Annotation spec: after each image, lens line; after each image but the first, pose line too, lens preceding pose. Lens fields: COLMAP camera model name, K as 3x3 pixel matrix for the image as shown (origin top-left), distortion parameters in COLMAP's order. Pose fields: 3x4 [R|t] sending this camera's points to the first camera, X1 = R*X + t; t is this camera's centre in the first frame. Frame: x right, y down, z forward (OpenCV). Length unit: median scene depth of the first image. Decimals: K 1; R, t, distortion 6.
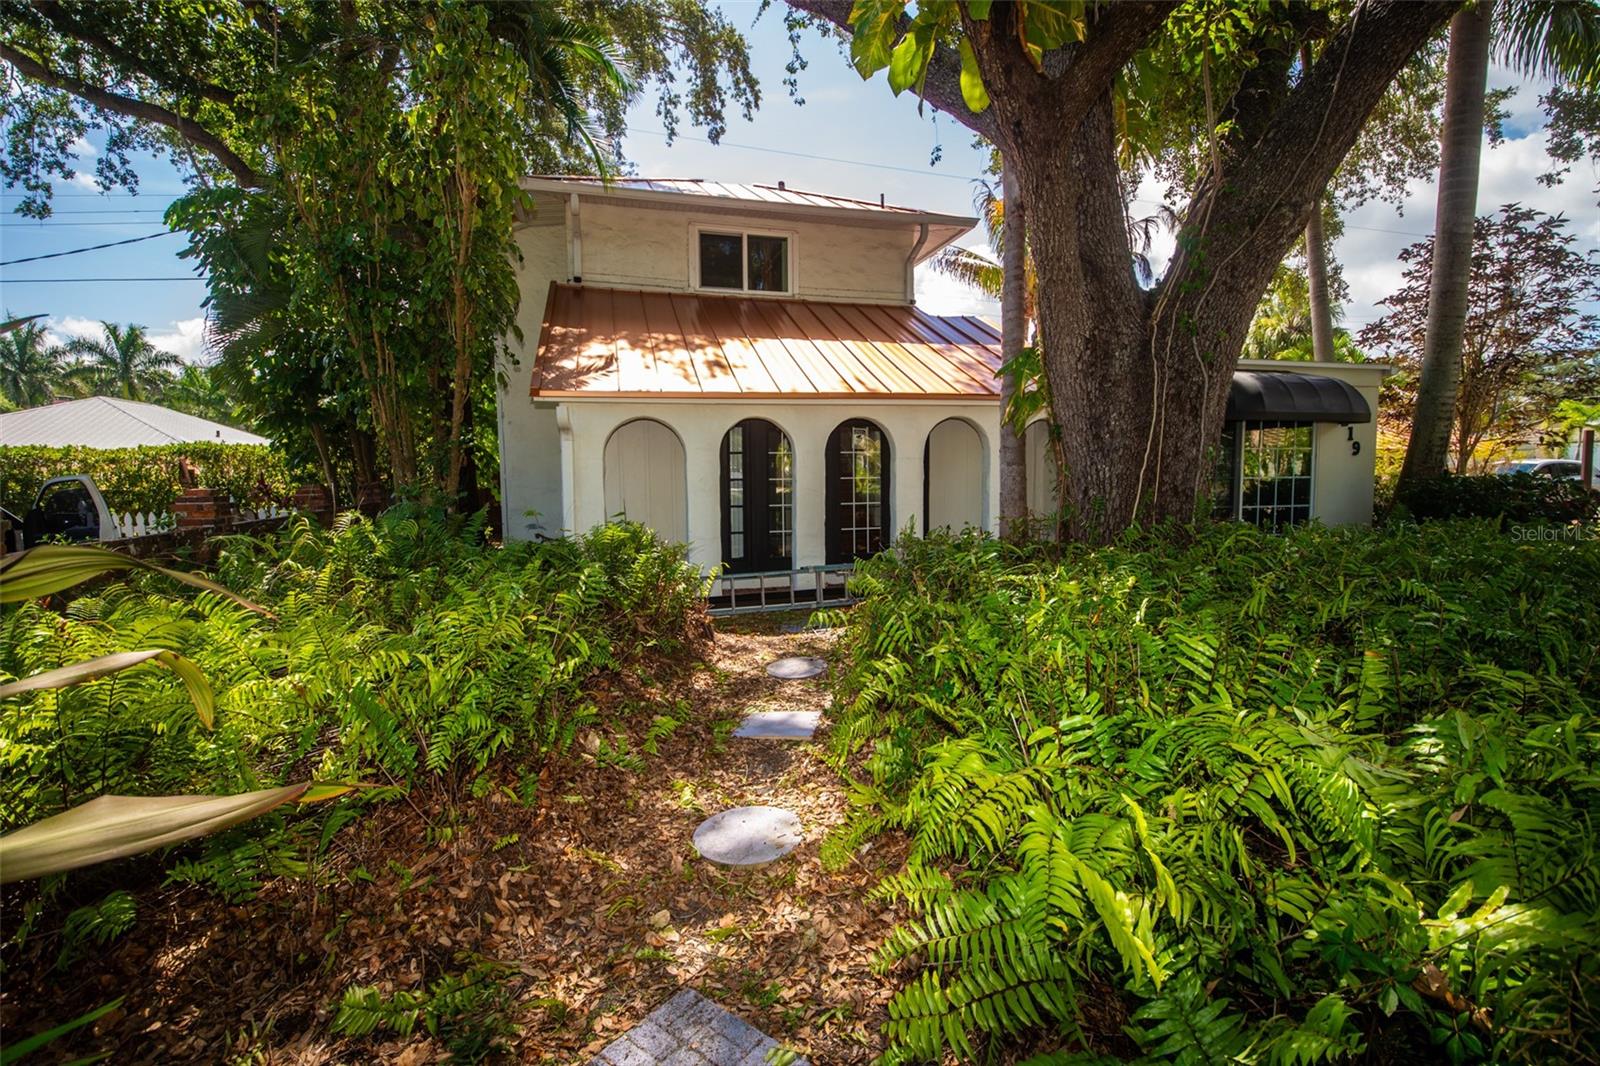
lens RADIAL K [[724.1, 0, 800.7], [0, 724.1, 529.1], [0, 0, 1]] dist [-0.003775, -0.000324]
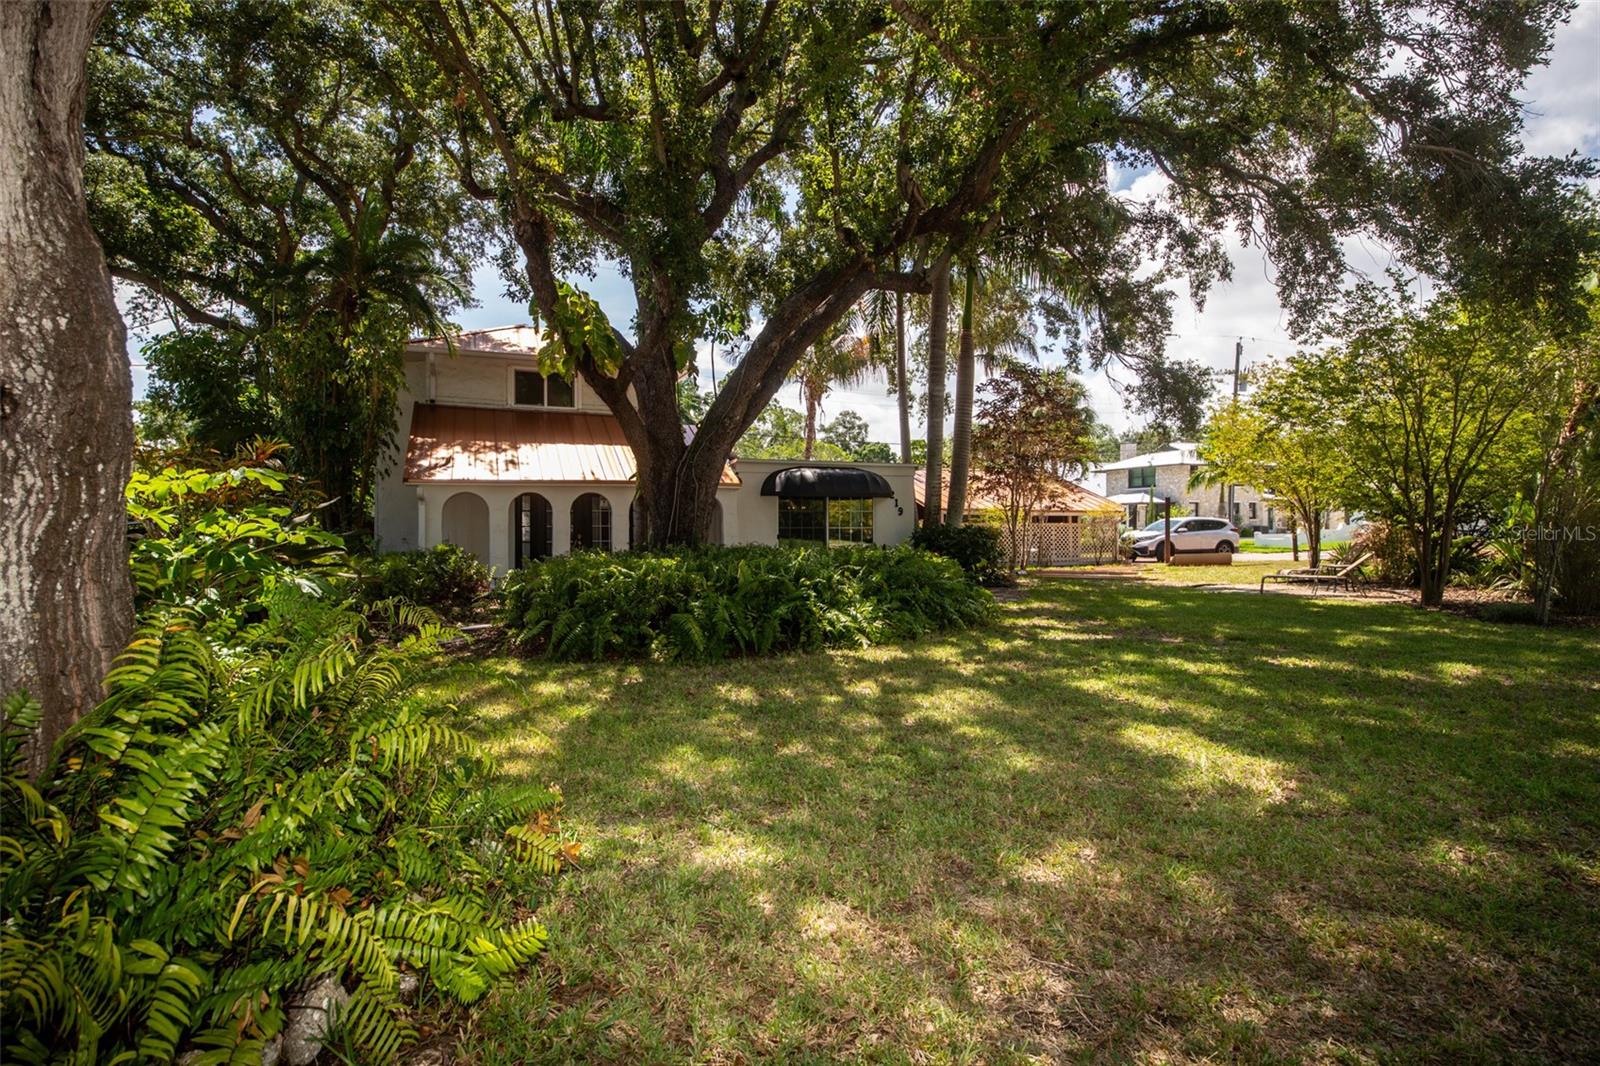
lens RADIAL K [[836.7, 0, 798.2], [0, 836.7, 534.8], [0, 0, 1]] dist [0.003008, 0.000487]
pose [[0.994103, 0.004785, 0.108332, 0.363886], [0.002313, 0.997863, -0.065307, 0.087399], [-0.108413, 0.065173, 0.991967, -1.111738]]
